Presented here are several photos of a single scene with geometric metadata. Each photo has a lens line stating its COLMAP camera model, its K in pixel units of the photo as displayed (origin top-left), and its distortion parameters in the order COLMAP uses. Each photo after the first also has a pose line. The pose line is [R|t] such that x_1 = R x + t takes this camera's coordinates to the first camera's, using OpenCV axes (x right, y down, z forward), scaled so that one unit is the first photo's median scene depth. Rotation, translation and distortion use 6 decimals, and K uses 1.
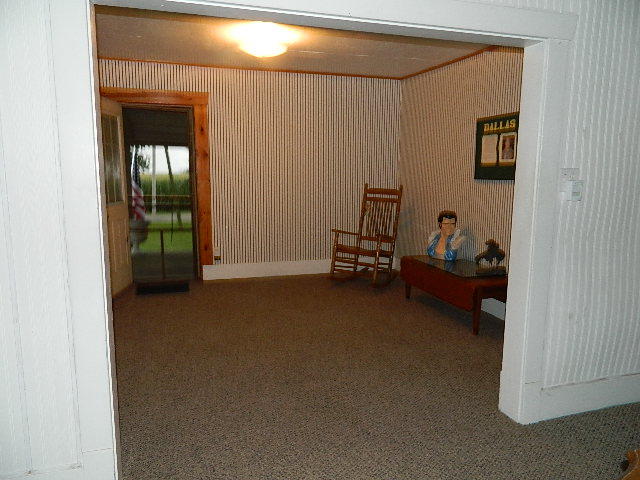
lens RADIAL K [[480.7, 0, 320.0], [0, 480.7, 240.0], [0, 0, 1]] dist [-0.090687, 0.000012]
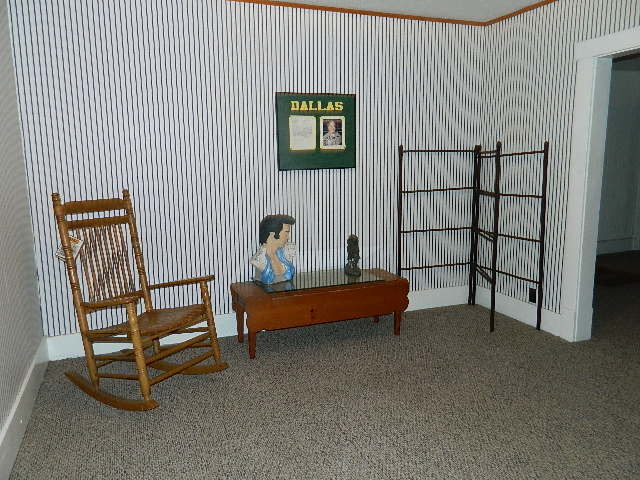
lens RADIAL K [[488.3, 0, 320.0], [0, 488.3, 240.0], [0, 0, 1]] dist [0.050349, -0.000965]
pose [[-0.070431, -0.170781, 0.982789, -0.534142], [0.156724, 0.971105, 0.179982, -0.162935], [-0.985128, 0.166703, -0.041630, 1.061677]]
